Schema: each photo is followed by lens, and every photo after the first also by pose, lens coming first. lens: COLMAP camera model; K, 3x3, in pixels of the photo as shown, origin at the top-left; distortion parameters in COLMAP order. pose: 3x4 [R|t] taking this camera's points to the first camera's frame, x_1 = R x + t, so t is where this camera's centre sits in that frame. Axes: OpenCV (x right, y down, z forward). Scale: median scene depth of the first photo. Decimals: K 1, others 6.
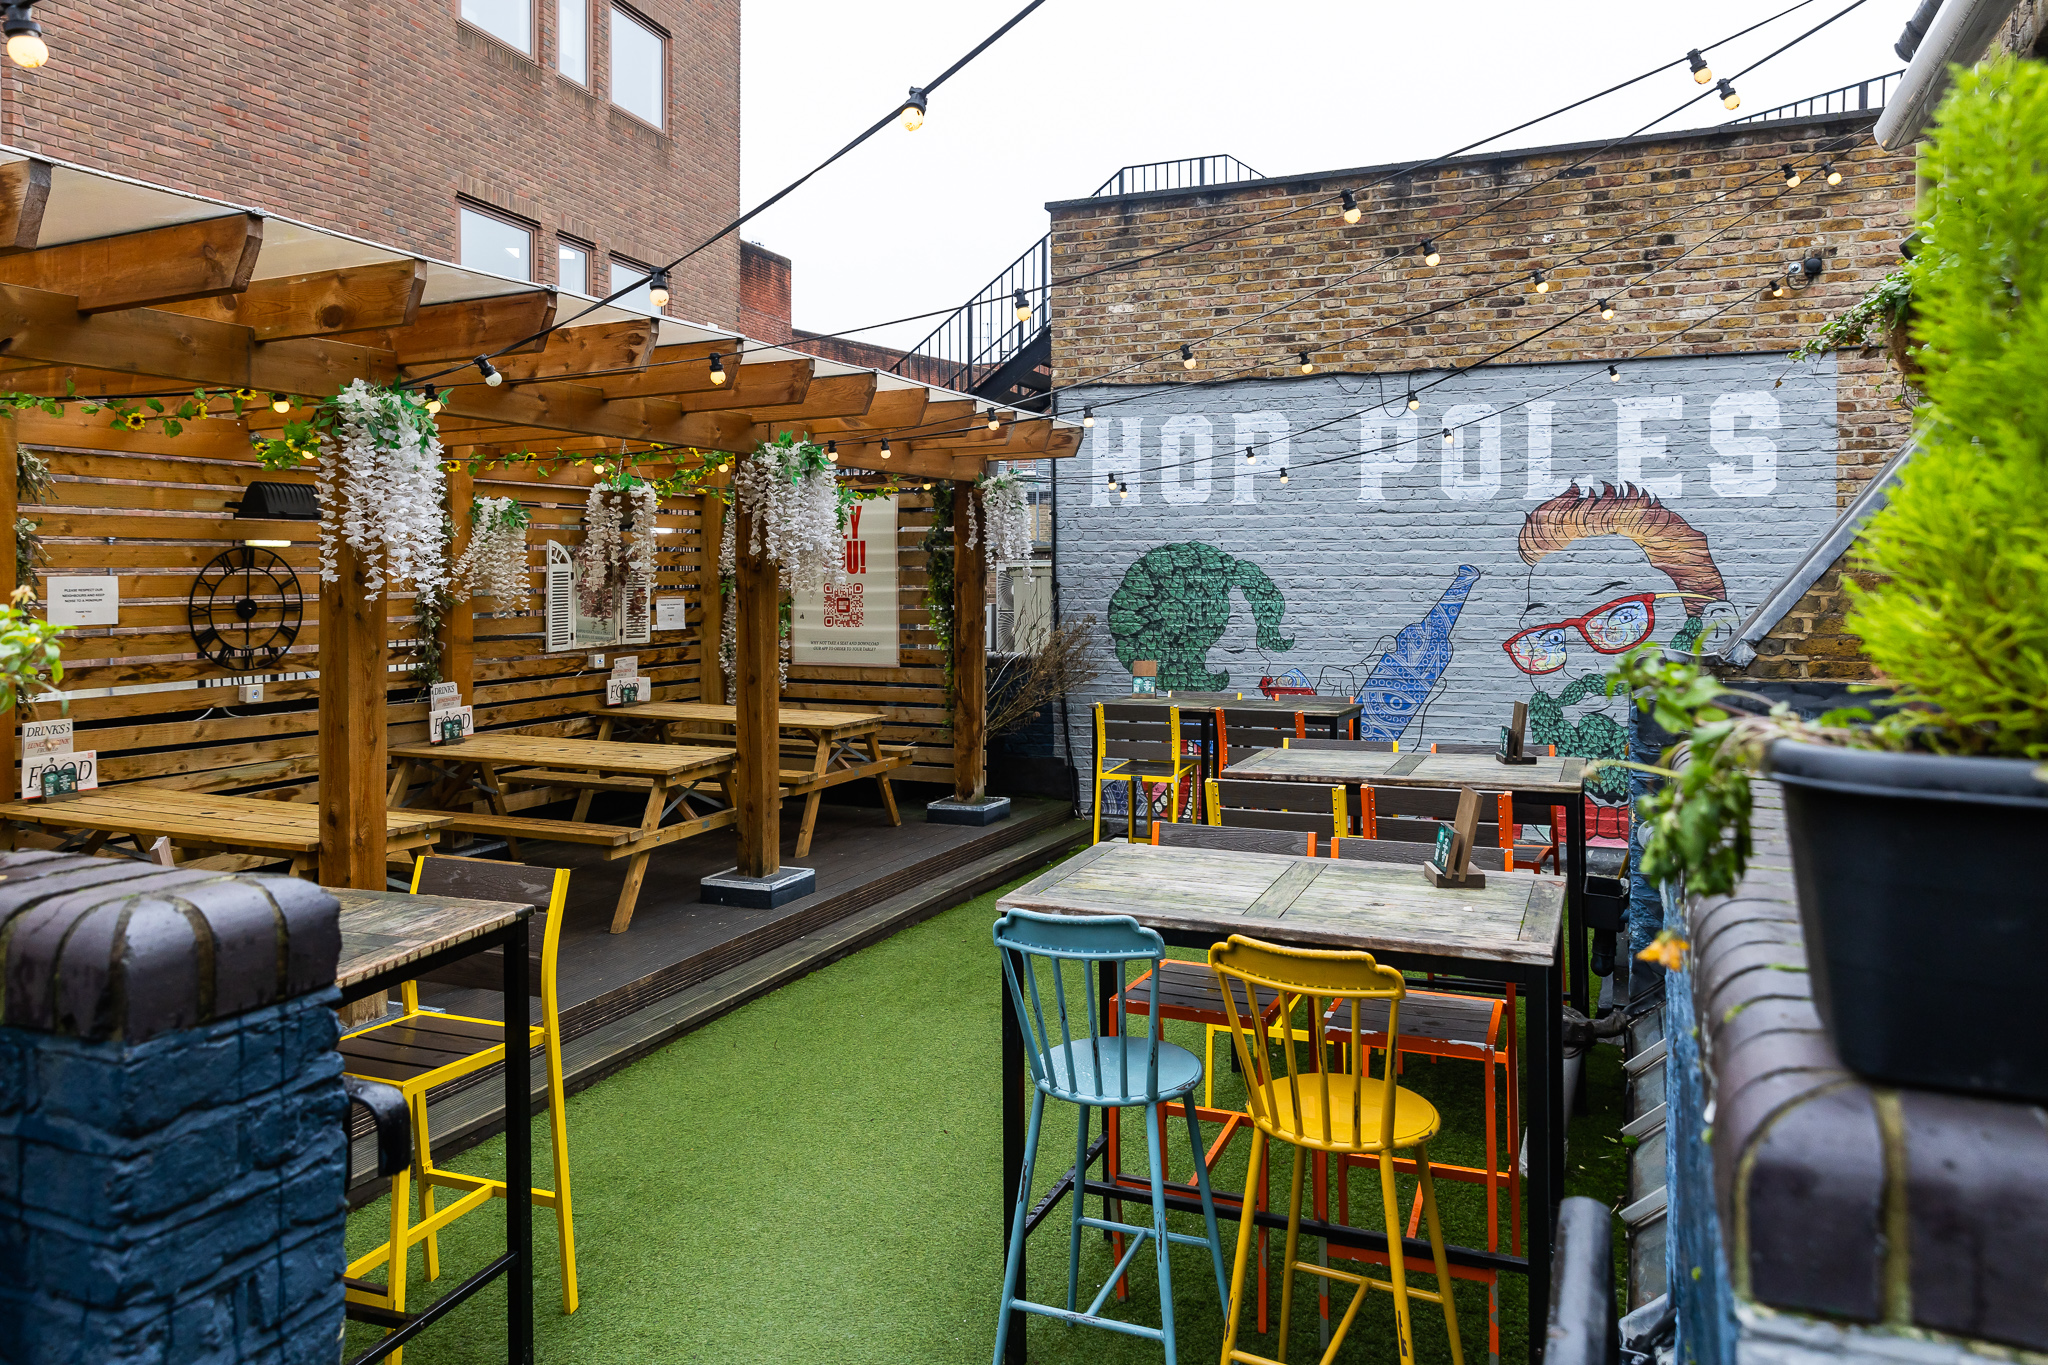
lens RADIAL K [[1397.0, 0, 970.5], [0, 1397.0, 612.5], [0, 0, 1]] dist [0.009492, -0.001098]
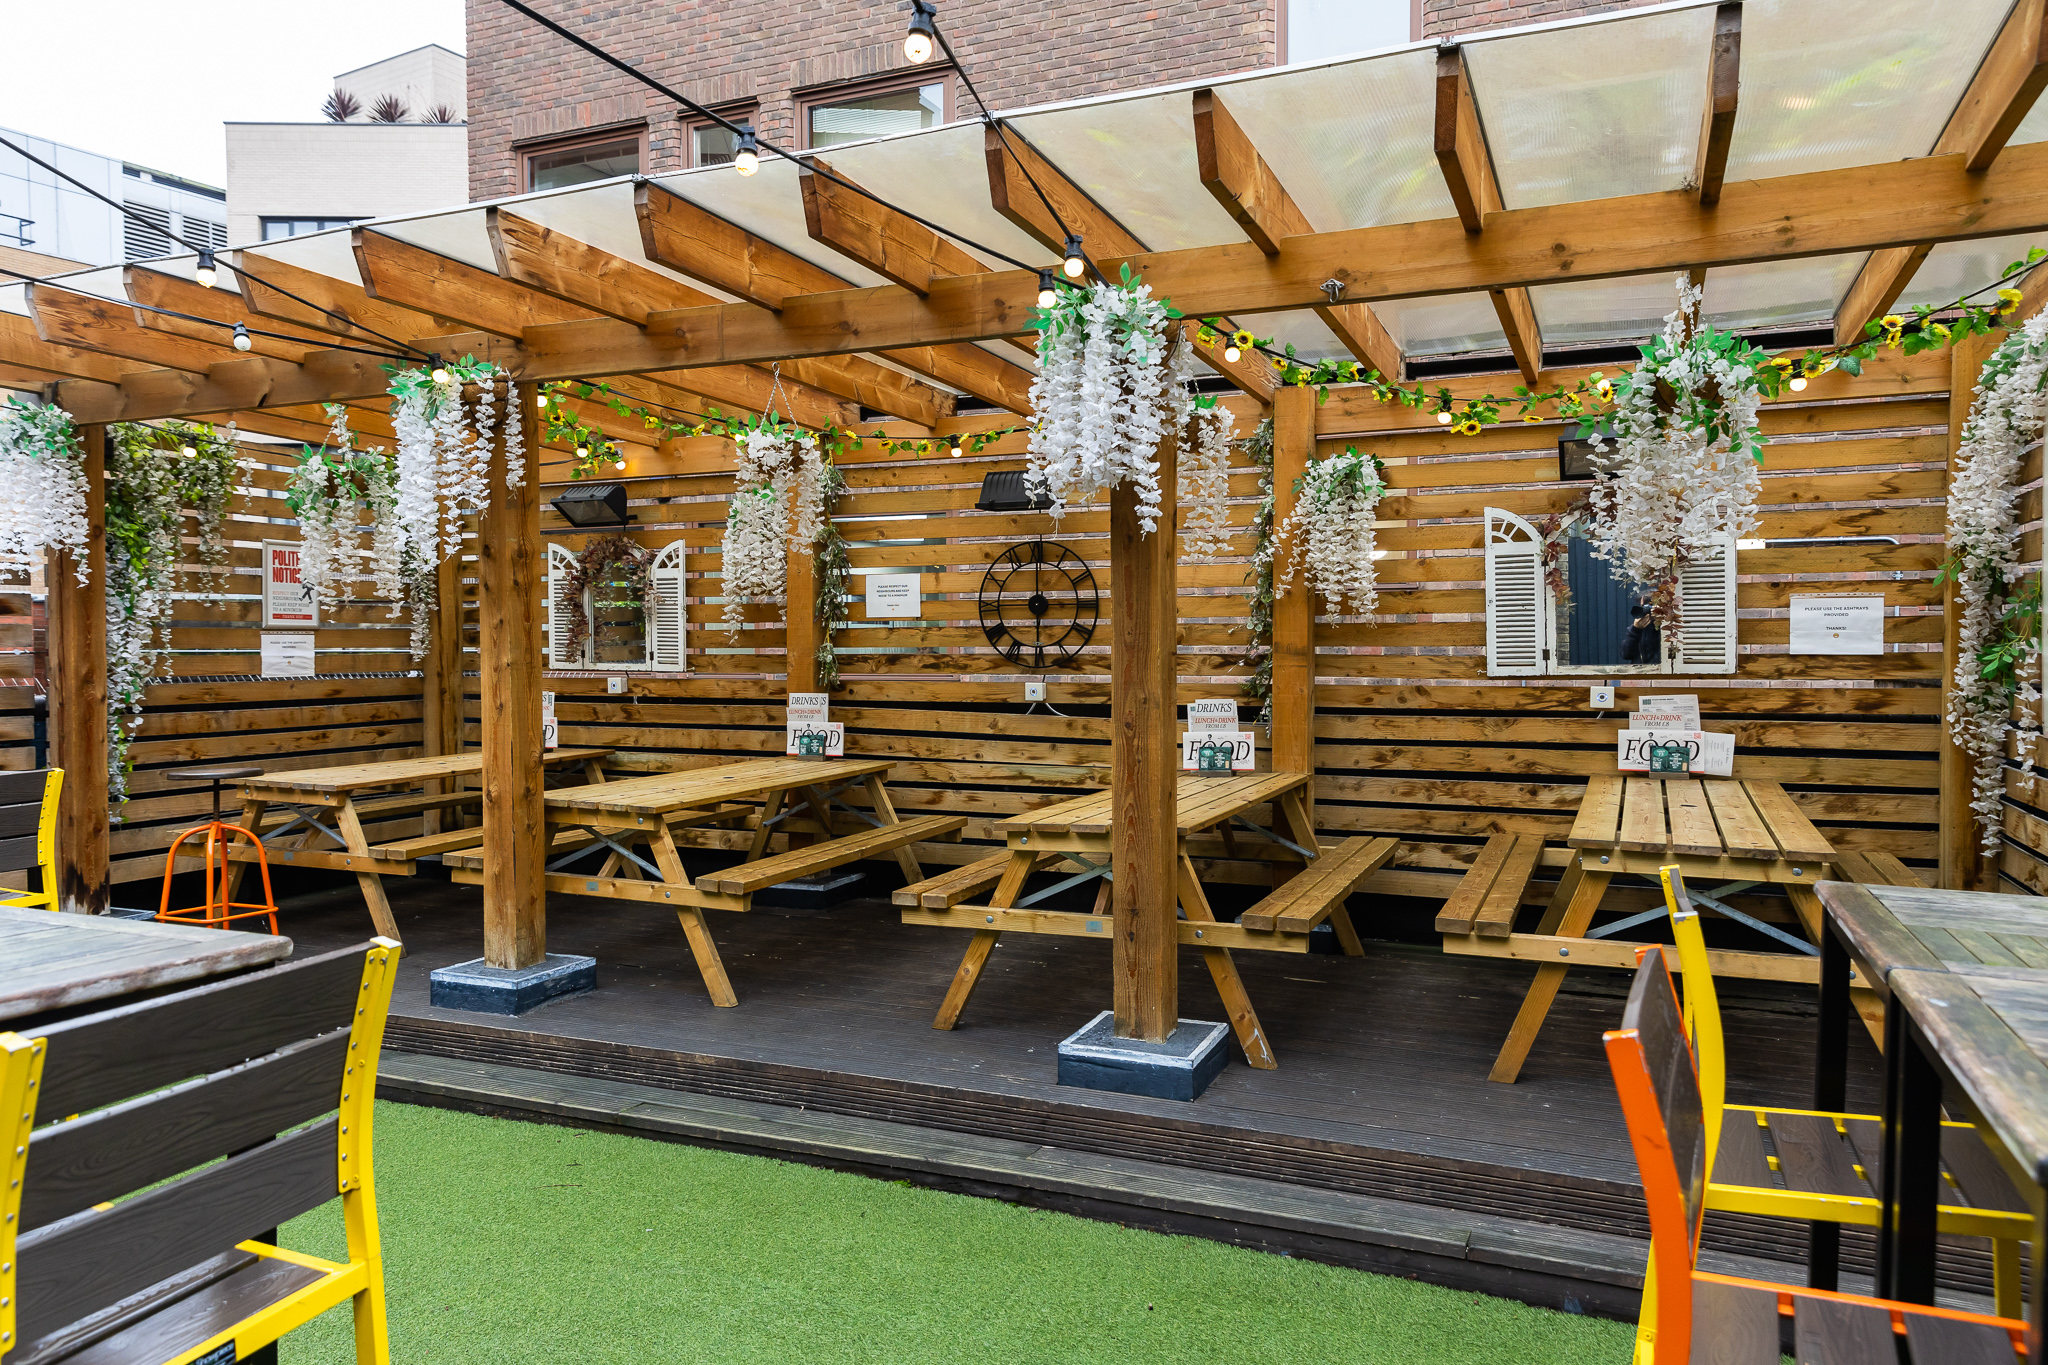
lens RADIAL K [[1397.0, 0, 1026.0], [0, 1397.0, 683.0], [0, 0, 1]] dist [0.009492, -0.001098]
pose [[0.030287, 0.037694, -0.998830, 0.446838], [-0.025028, 0.999004, 0.036941, 0.015506], [0.999228, 0.023880, 0.031200, 0.939197]]
